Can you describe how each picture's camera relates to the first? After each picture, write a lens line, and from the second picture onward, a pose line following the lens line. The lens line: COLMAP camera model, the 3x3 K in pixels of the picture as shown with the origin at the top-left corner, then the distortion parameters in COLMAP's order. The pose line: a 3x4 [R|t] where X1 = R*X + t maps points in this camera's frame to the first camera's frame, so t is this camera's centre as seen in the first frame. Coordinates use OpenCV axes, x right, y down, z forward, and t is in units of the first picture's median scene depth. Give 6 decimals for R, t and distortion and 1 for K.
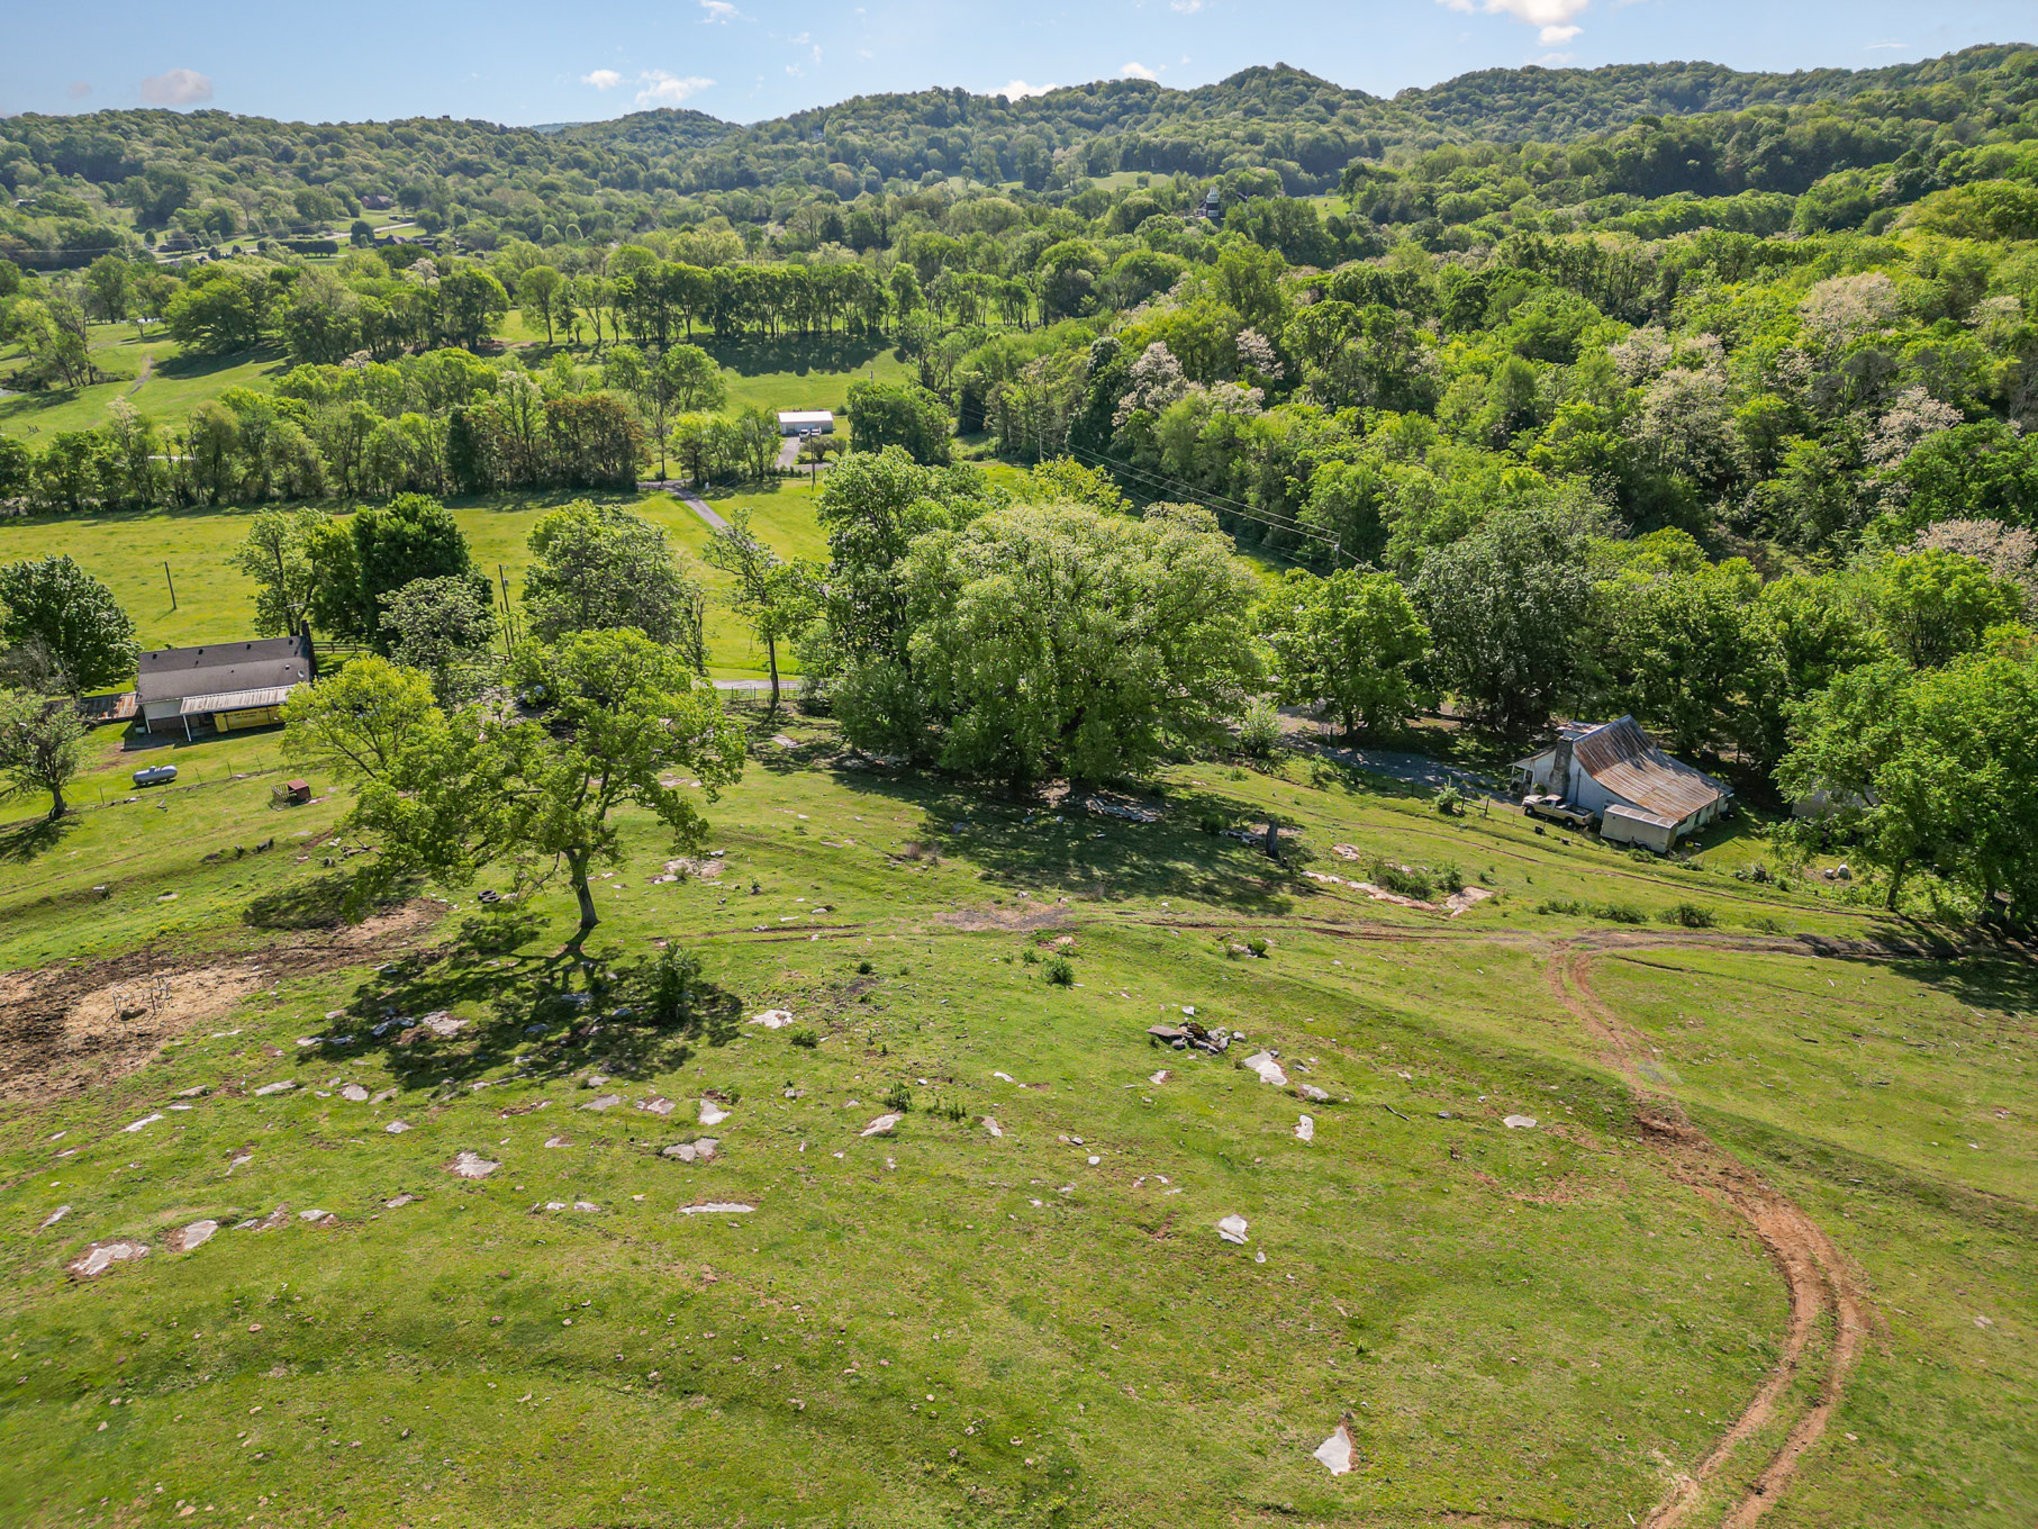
lens RADIAL K [[1421.1, 0, 1021.1], [0, 1421.1, 768.8], [0, 0, 1]] dist [0.077643, -0.064377]
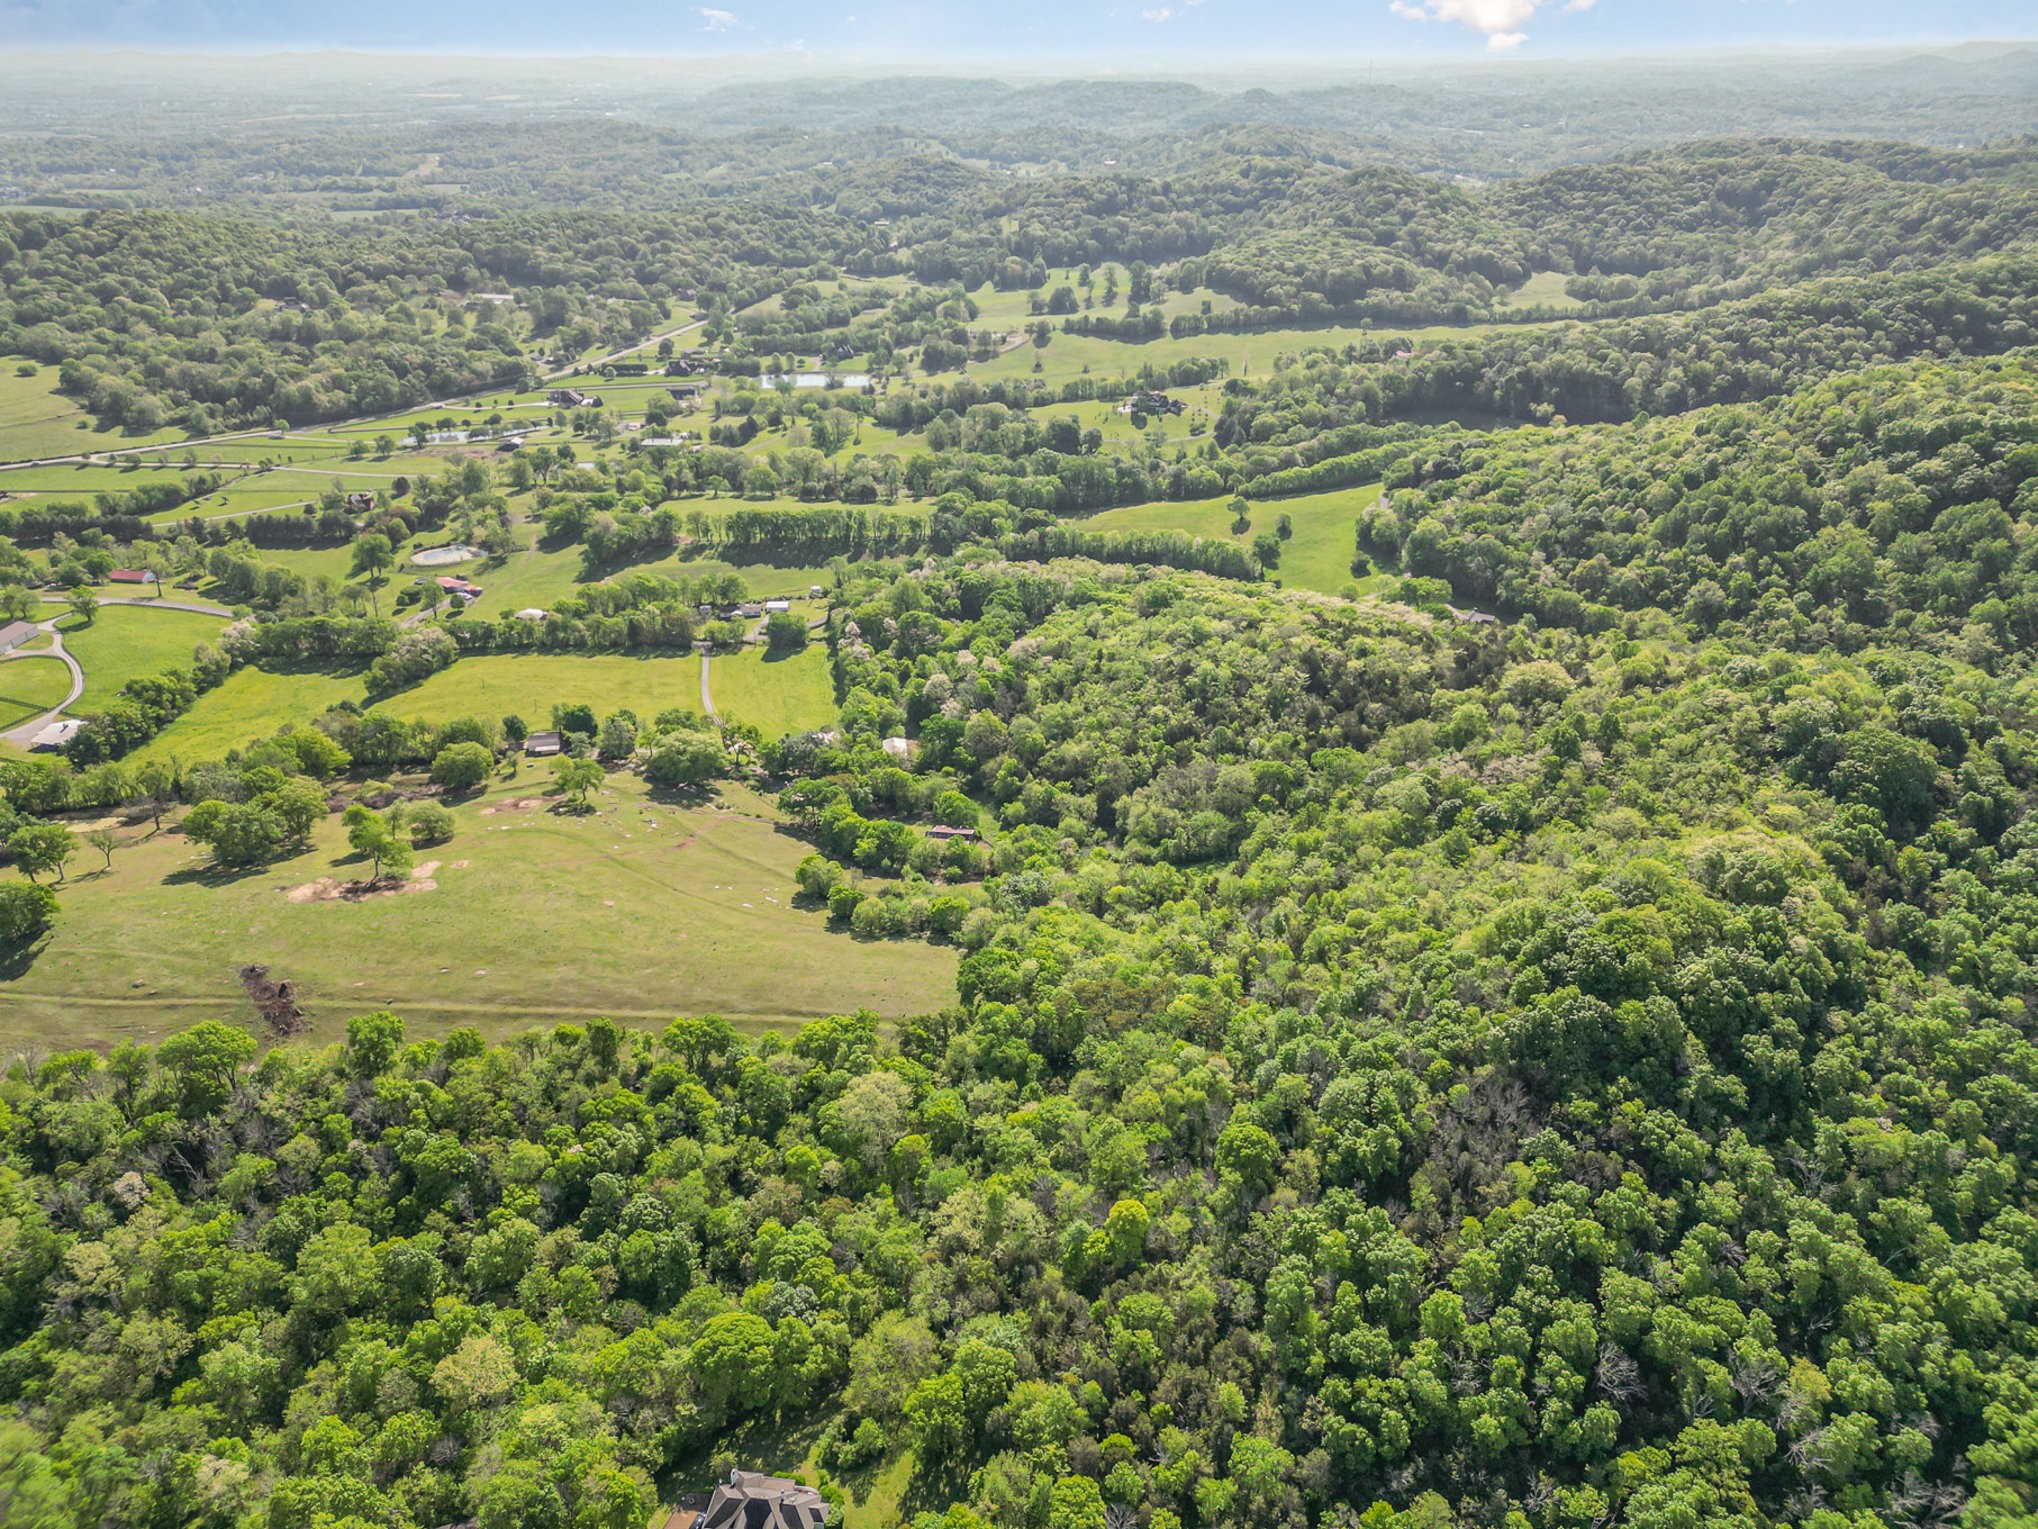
lens RADIAL K [[1421.1, 0, 1021.7], [0, 1421.1, 757.2], [0, 0, 1]] dist [0.077643, -0.064377]
pose [[0.976245, 0.097300, -0.193595, 0.581098], [-0.087457, 0.994433, 0.058777, -0.129524], [0.198236, -0.040449, 0.979319, -1.010407]]
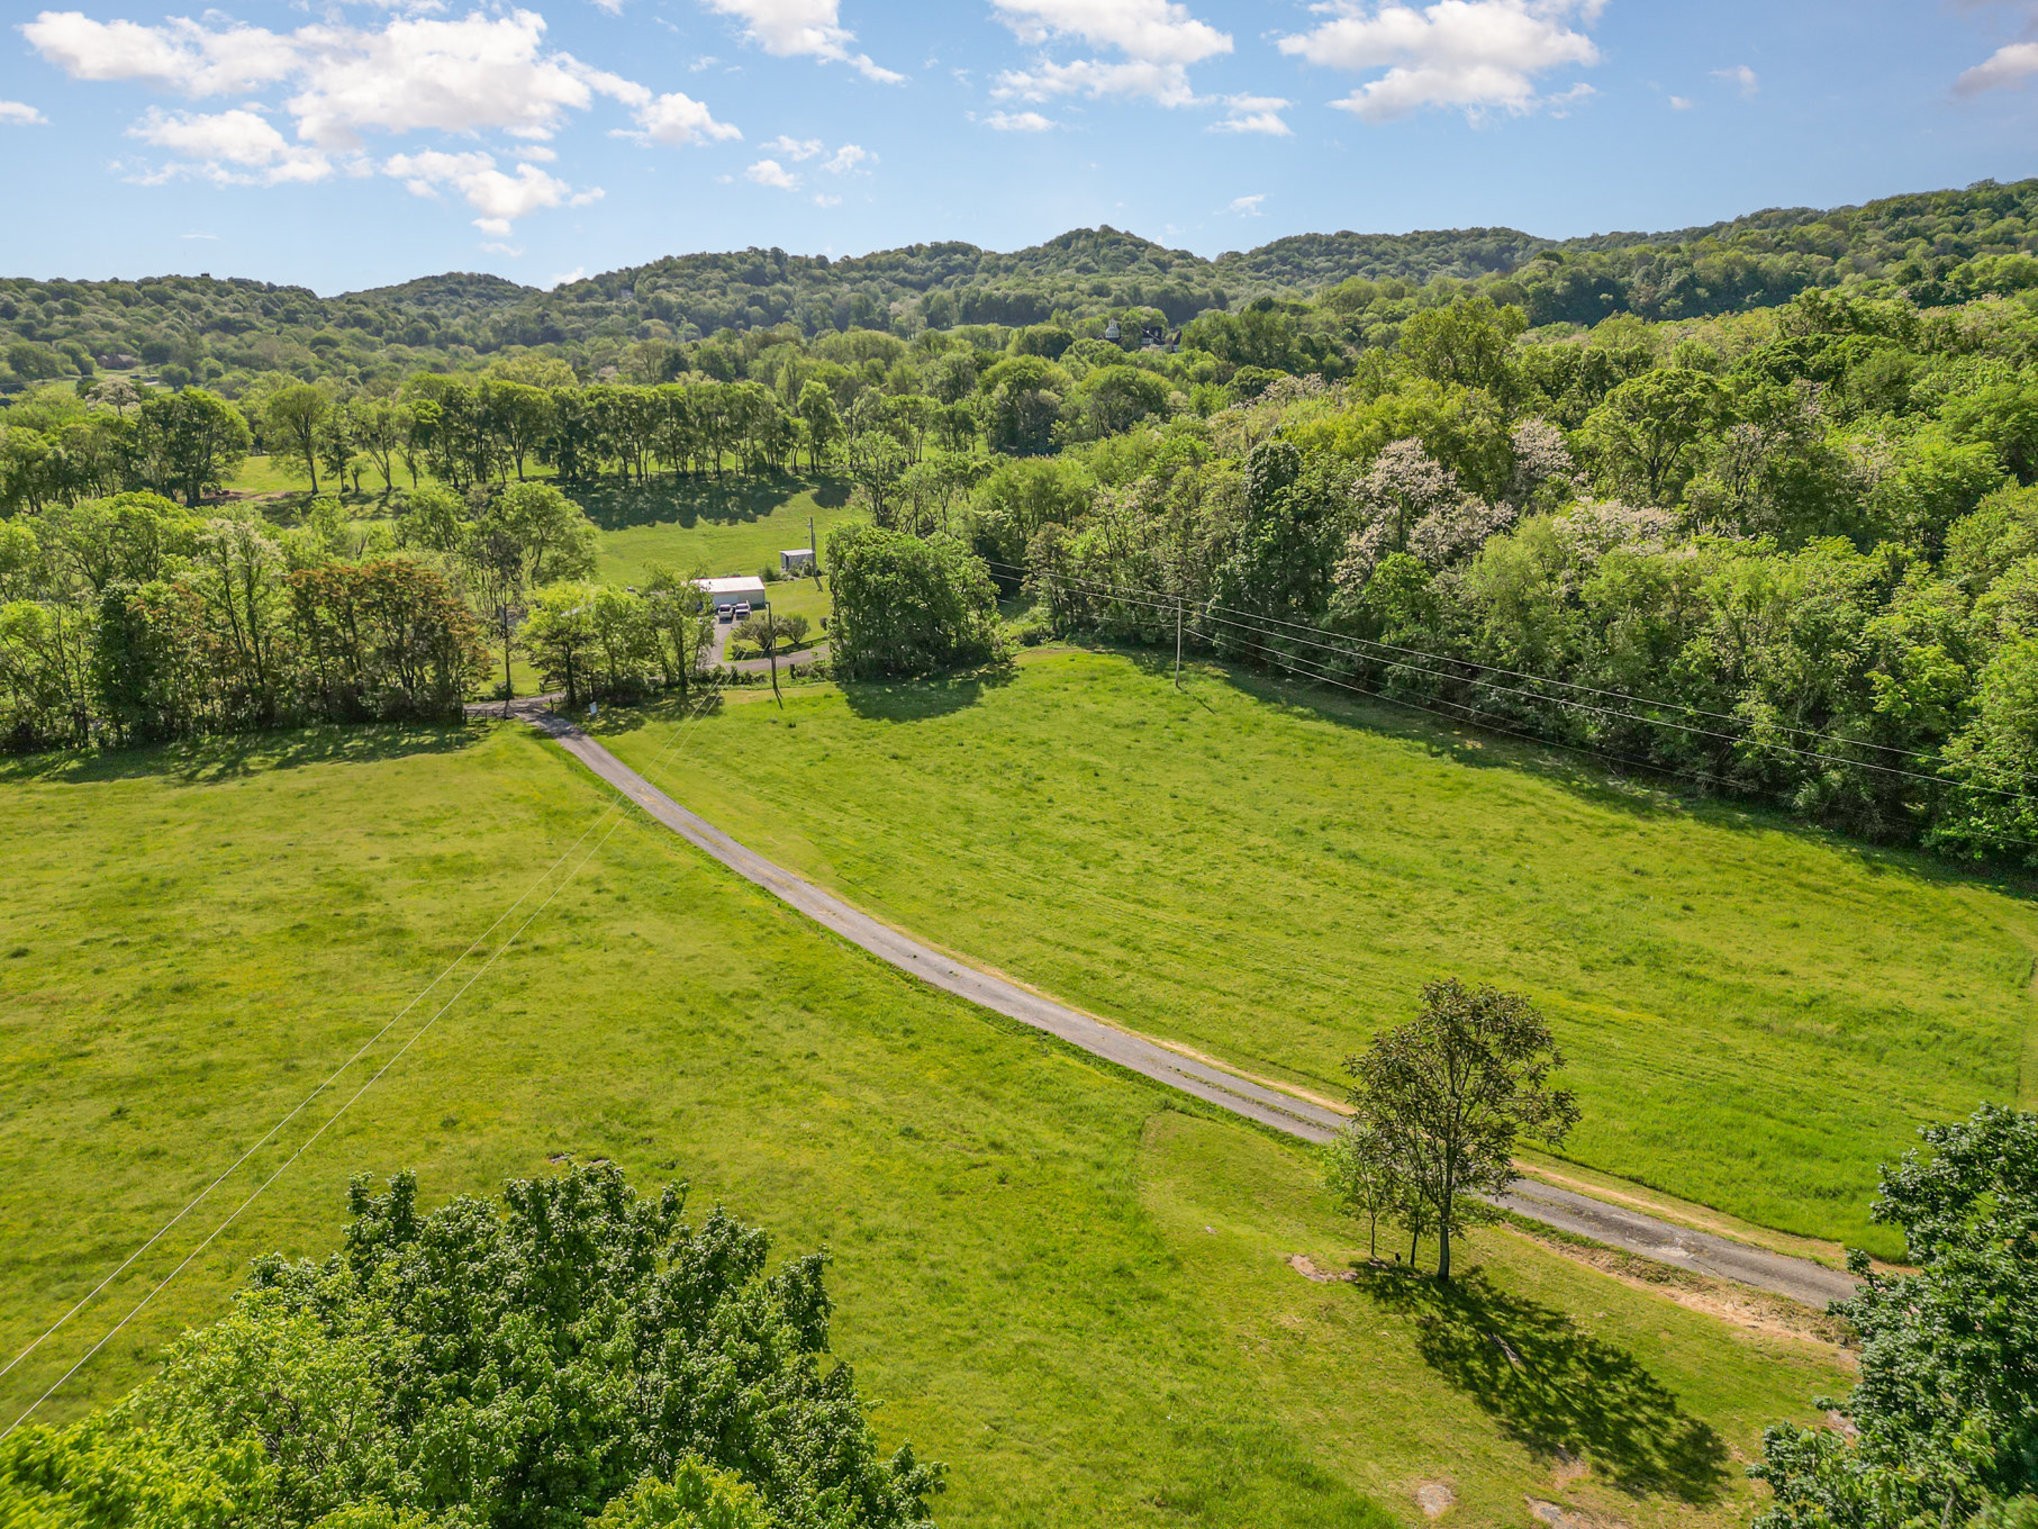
lens RADIAL K [[1421.1, 0, 1020.2], [0, 1421.1, 759.3], [0, 0, 1]] dist [0.077643, -0.064377]
pose [[0.990502, -0.044283, 0.130175, -0.080803], [0.058764, 0.992238, -0.109590, -0.067251], [-0.124311, 0.116199, 0.985416, 0.268422]]
